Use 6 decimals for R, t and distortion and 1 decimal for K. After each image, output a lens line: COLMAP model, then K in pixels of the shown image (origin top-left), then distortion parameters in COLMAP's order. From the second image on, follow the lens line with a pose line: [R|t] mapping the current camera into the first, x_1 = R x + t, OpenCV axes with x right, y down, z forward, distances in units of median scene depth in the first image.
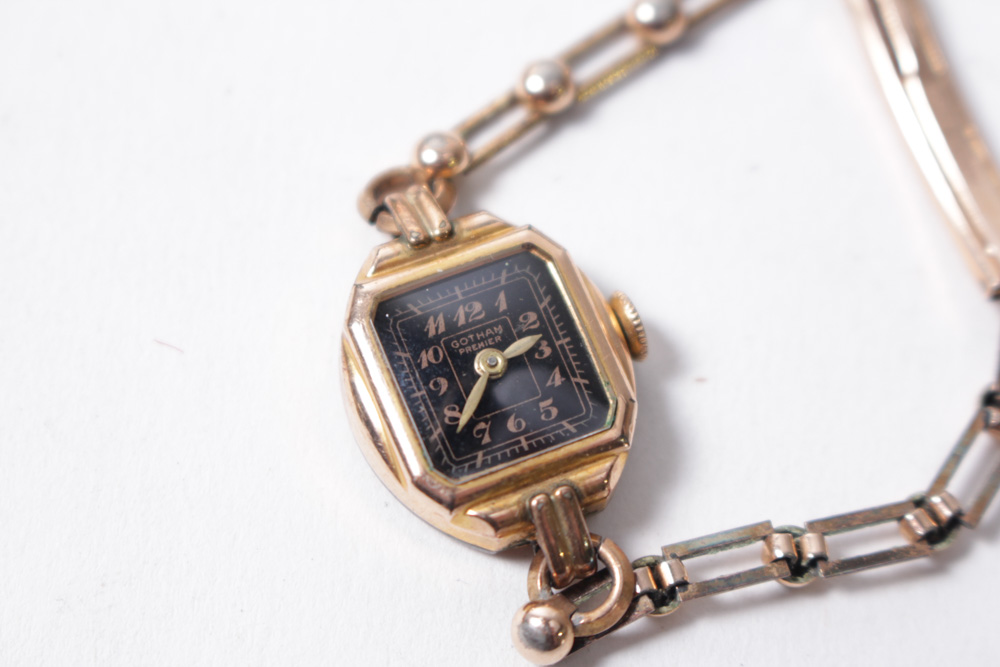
lens RADIAL K [[2480.8, 0, 500.0], [0, 2480.8, 333.5], [0, 0, 1]] dist [-0.002925, 0.670876]
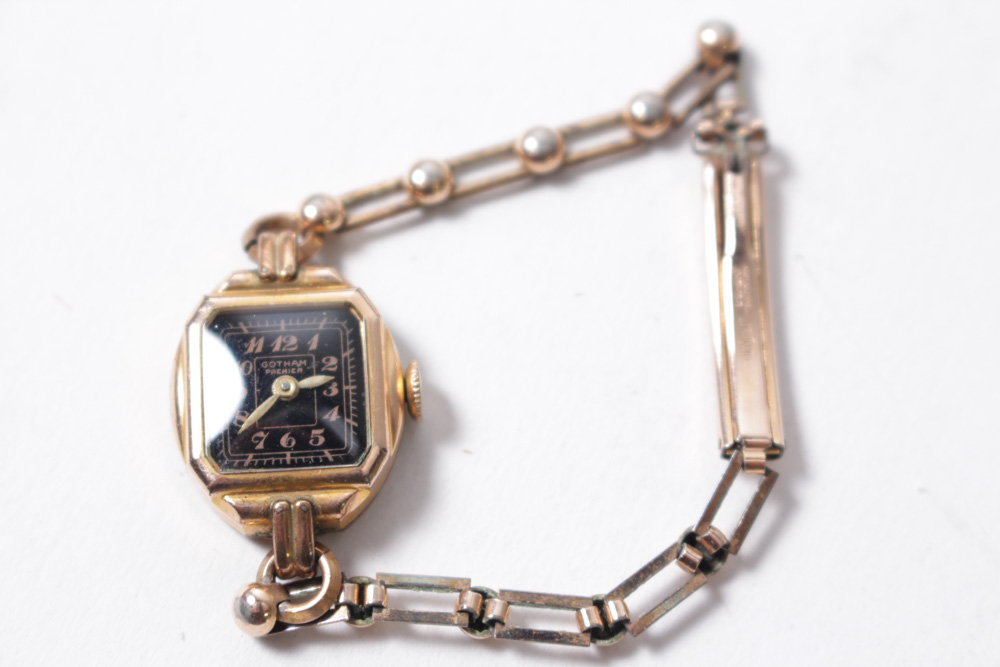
lens RADIAL K [[2480.8, 0, 500.0], [0, 2480.8, 333.5], [0, 0, 1]] dist [-0.002925, 0.670876]
pose [[0.943560, 0.279629, -0.177488, 0.304504], [-0.279310, 0.959813, 0.027300, -0.076306], [0.177989, 0.023815, 0.983744, -0.186638]]
